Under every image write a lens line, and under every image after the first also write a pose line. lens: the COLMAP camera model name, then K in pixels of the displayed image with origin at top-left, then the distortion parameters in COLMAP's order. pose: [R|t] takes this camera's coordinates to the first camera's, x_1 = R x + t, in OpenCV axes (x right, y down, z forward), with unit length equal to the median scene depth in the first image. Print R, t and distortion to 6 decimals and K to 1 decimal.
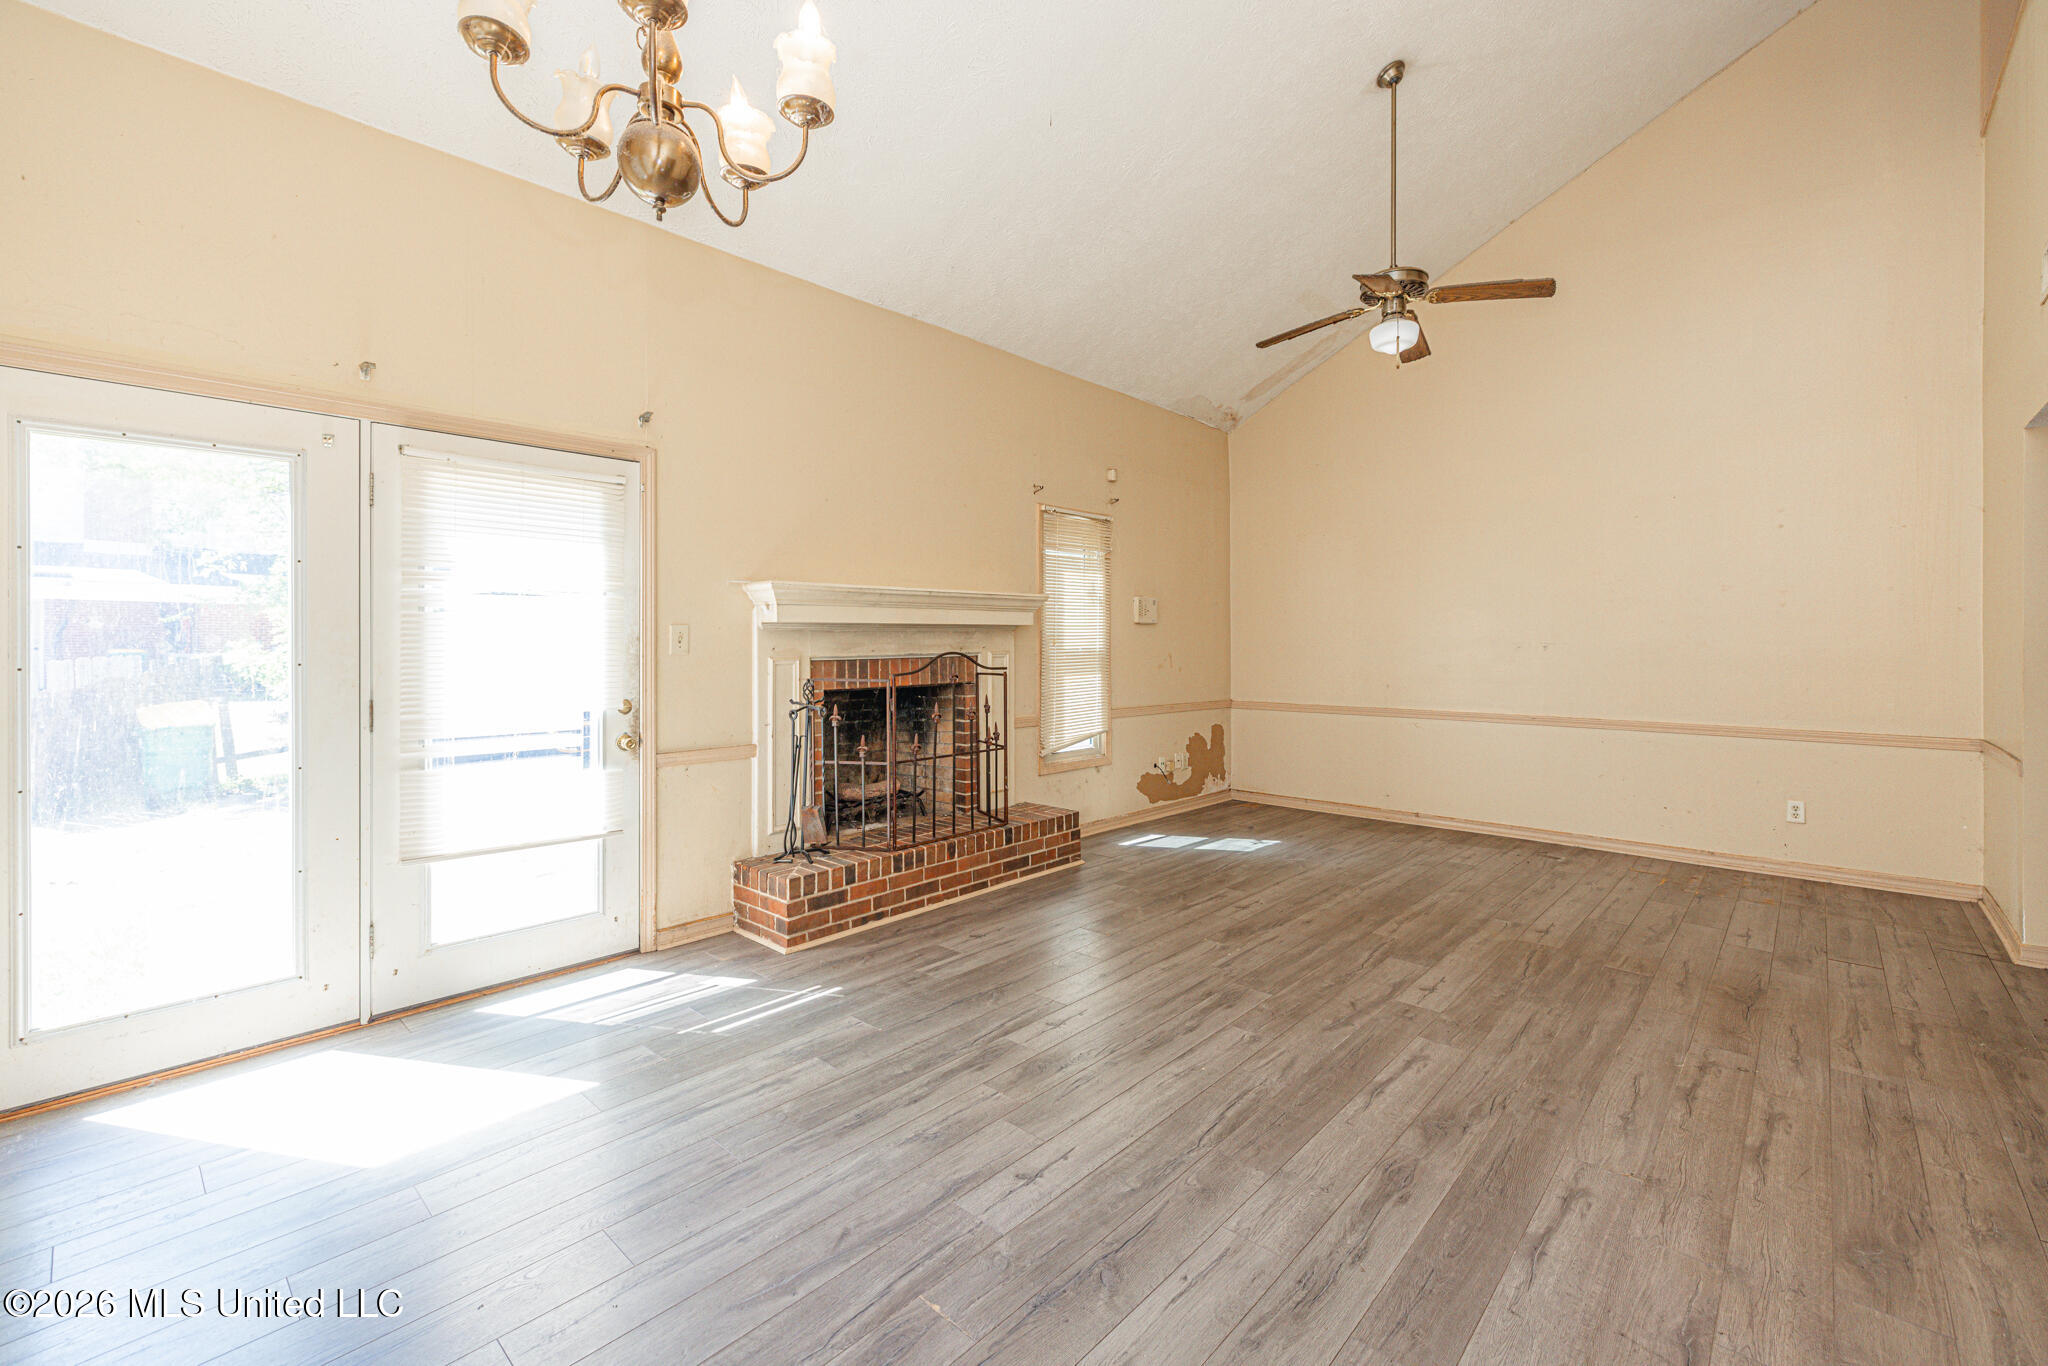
lens RADIAL K [[866.8, 0, 1027.1], [0, 866.8, 642.5], [0, 0, 1]] dist [-0.002573, -0.000161]
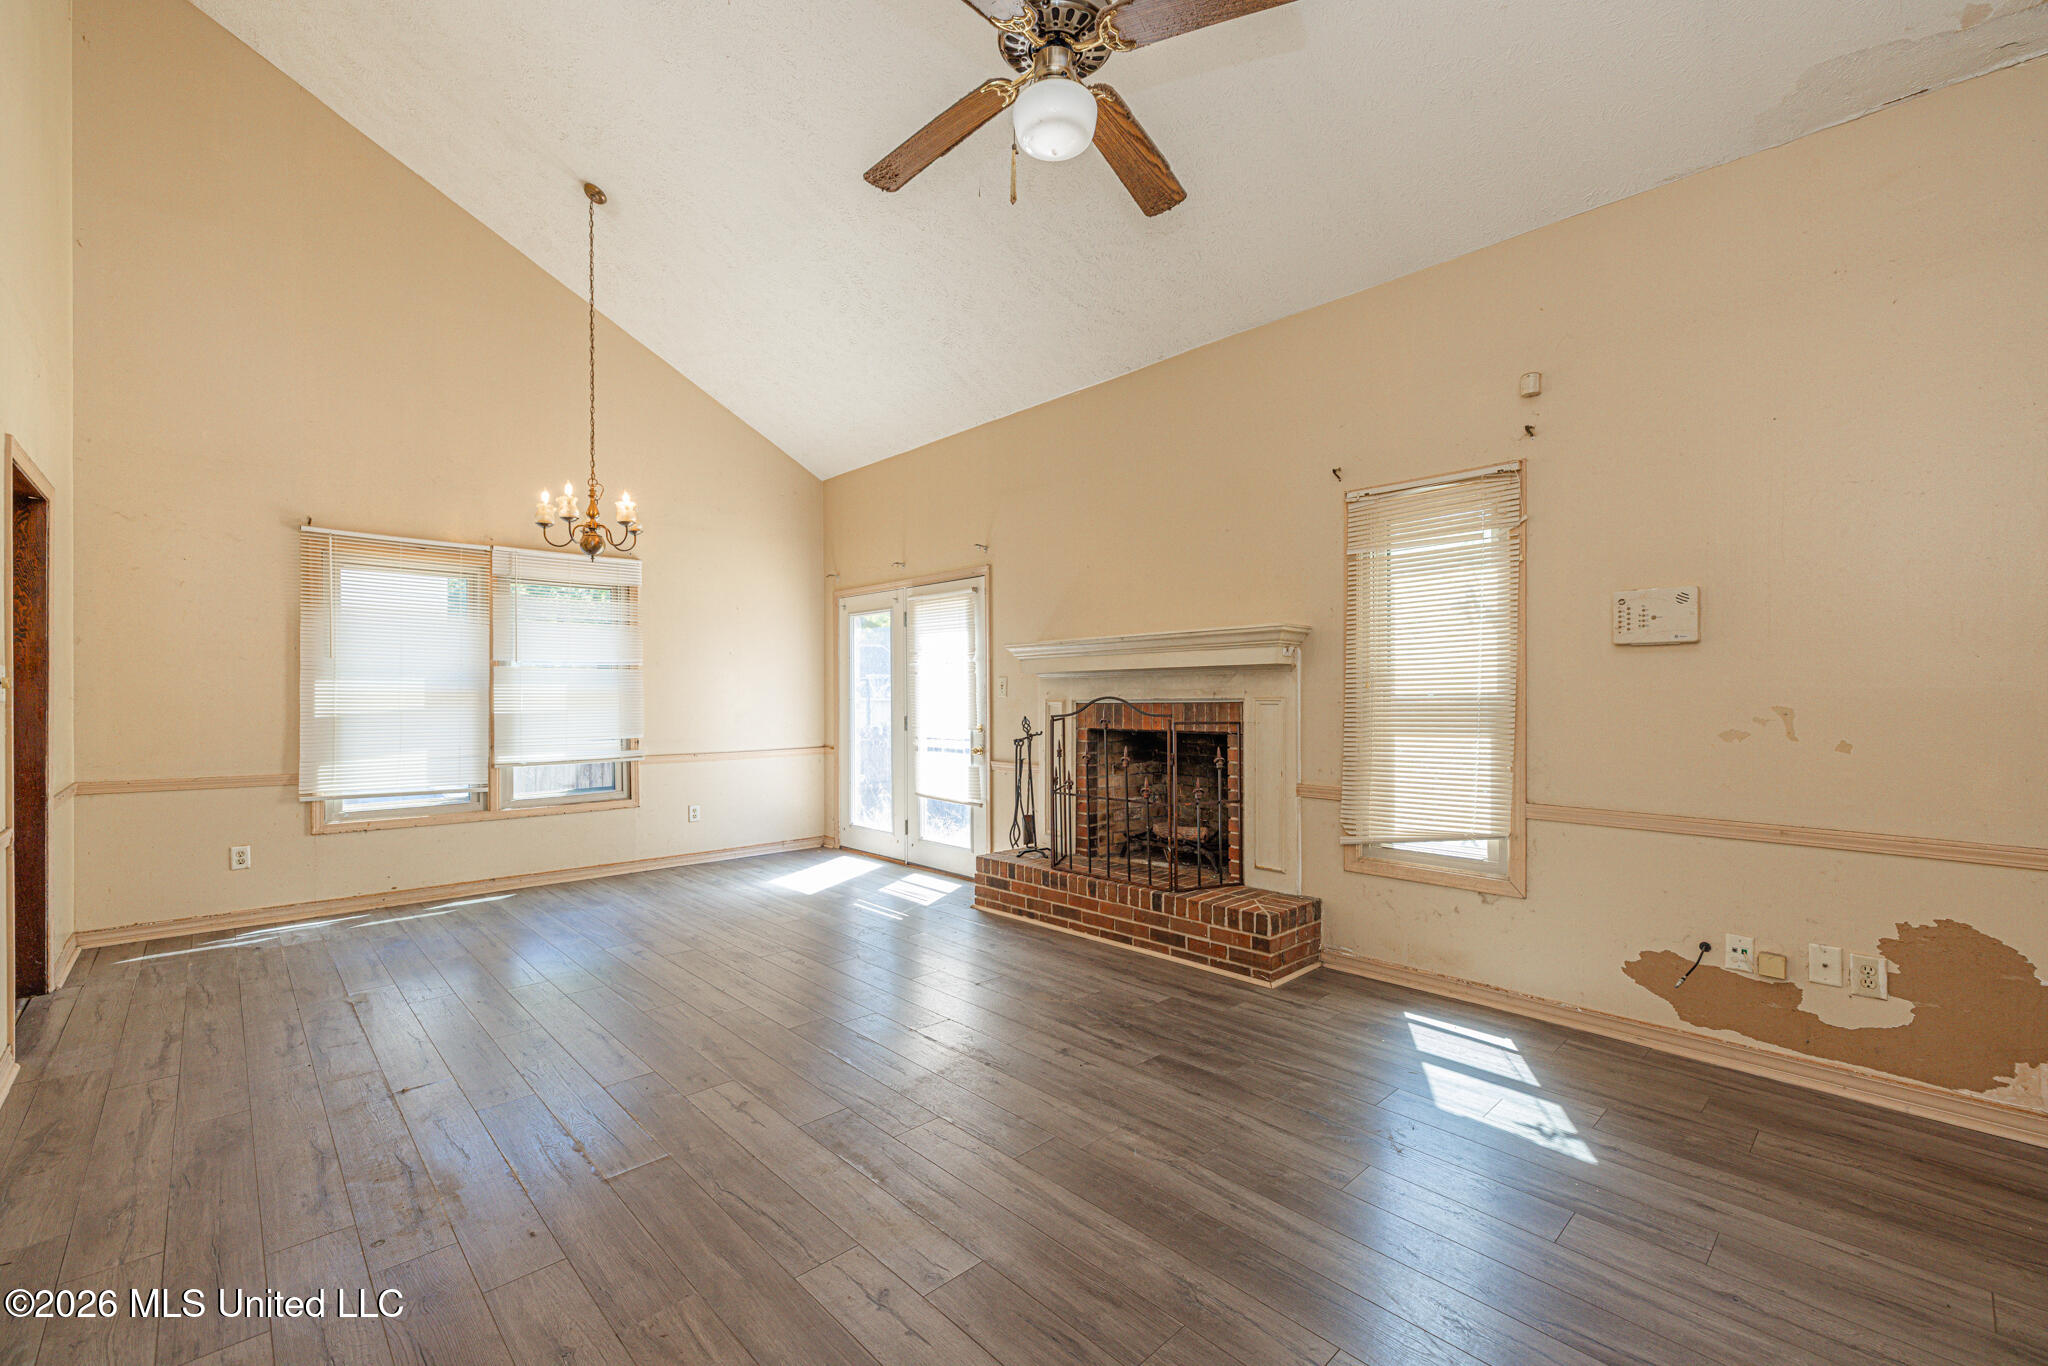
lens RADIAL K [[866.2, 0, 1026.3], [0, 866.2, 693.9], [0, 0, 1]] dist [0.000320, 0.000148]
pose [[-0.073334, 0.003086, -0.997303, 0.990493], [0.005530, 0.999981, 0.002688, 0.004693], [0.997292, -0.005318, -0.073350, 1.042711]]
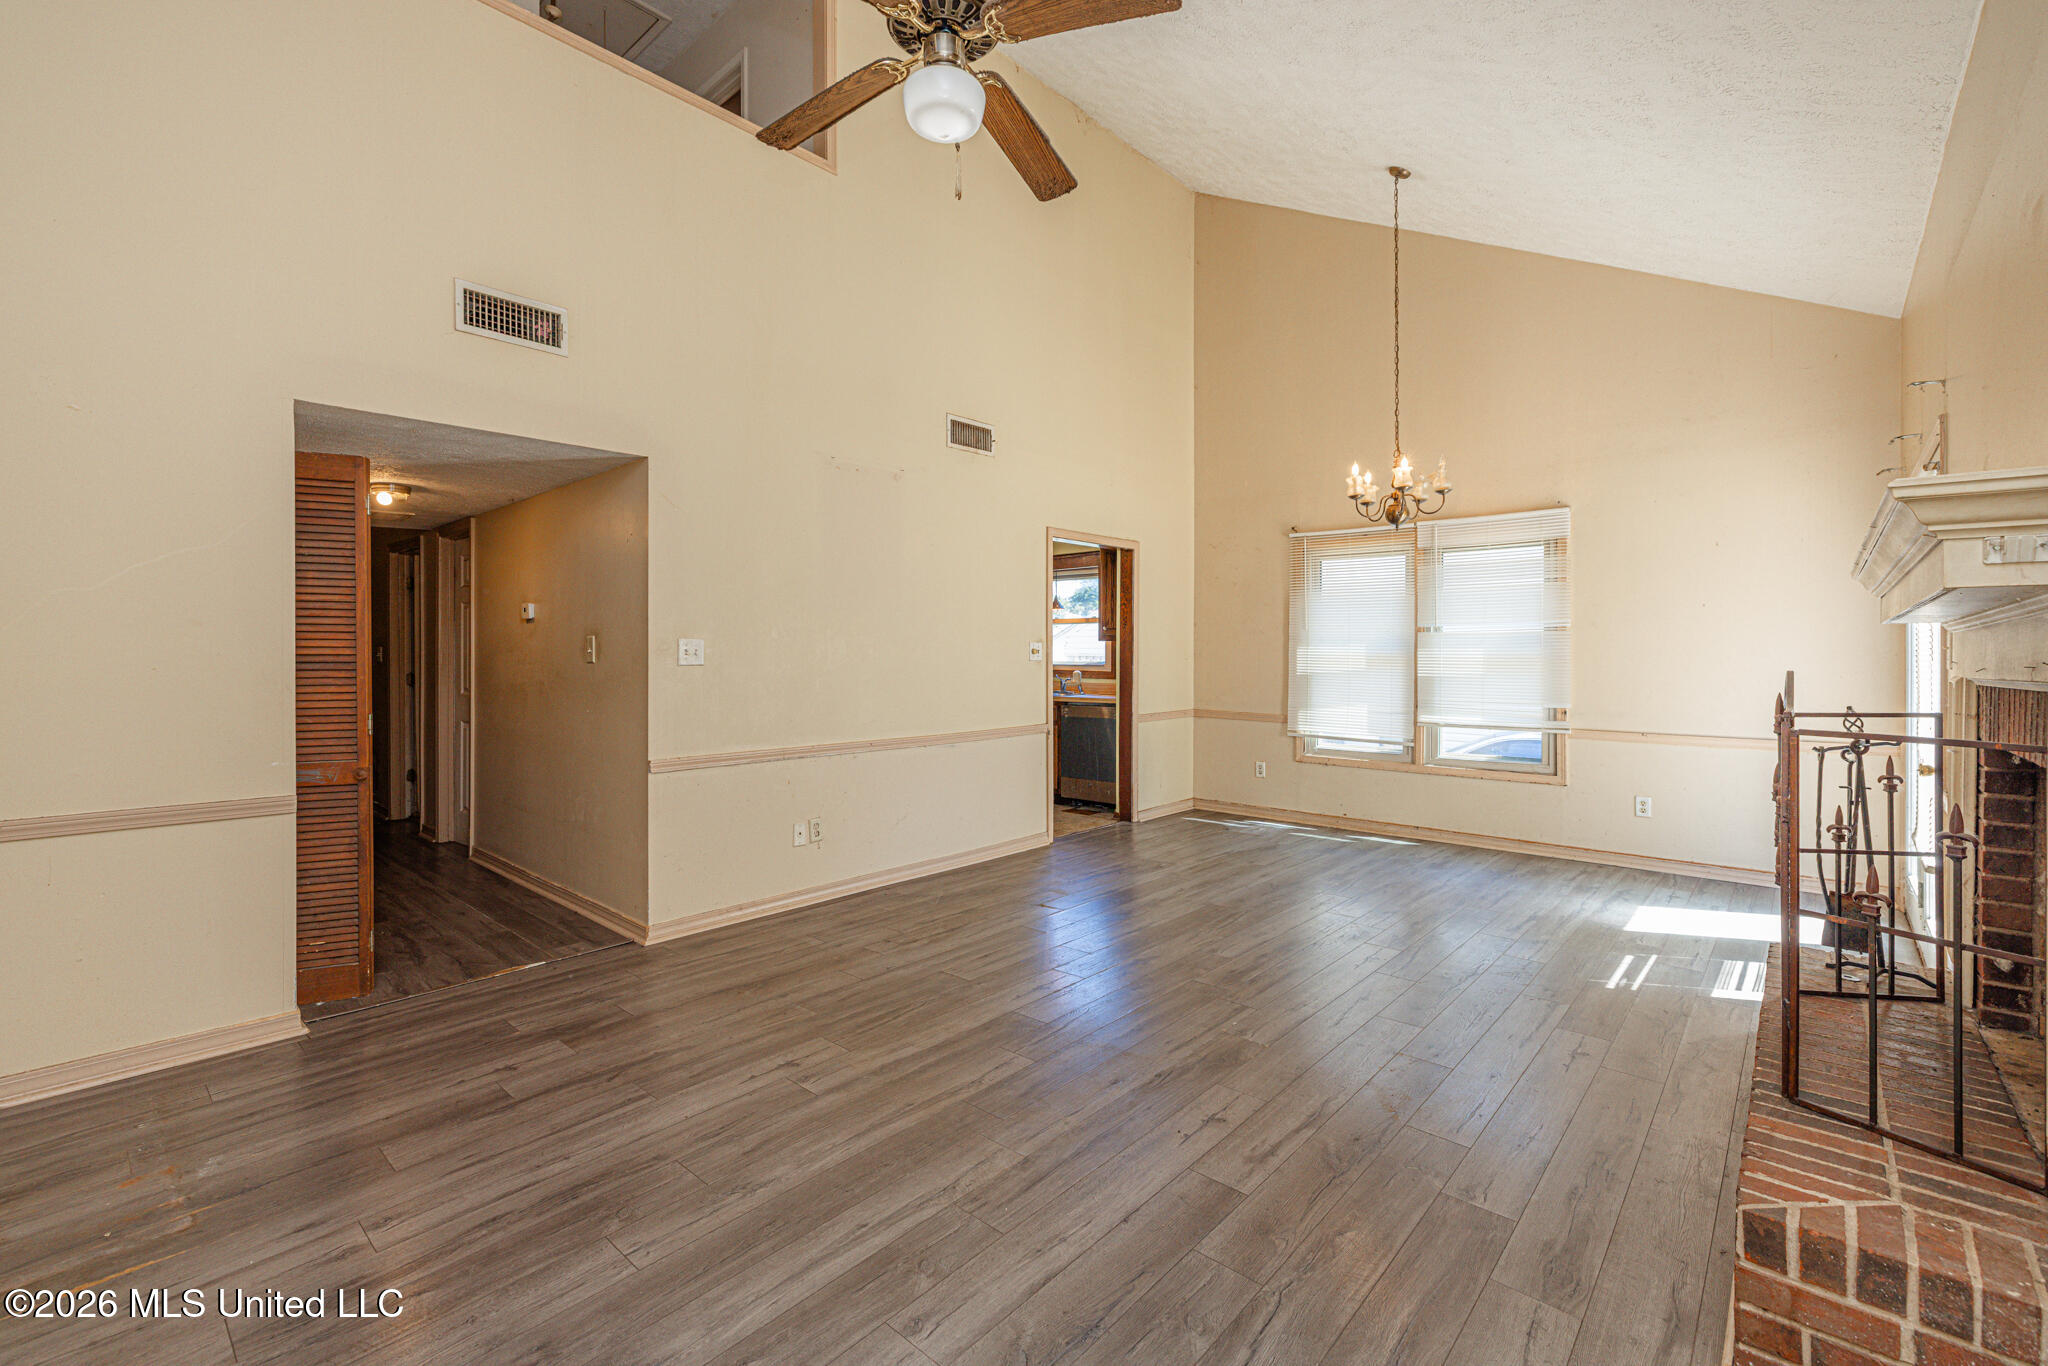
lens RADIAL K [[873.7, 0, 1022.7], [0, 873.7, 656.8], [0, 0, 1]] dist [0.001042, 0.000224]
pose [[-0.999991, 0.000384, -0.004134, 0.383565], [0.000388, 0.999999, -0.001166, 0.003599], [0.004134, -0.001167, -0.999991, 1.600786]]
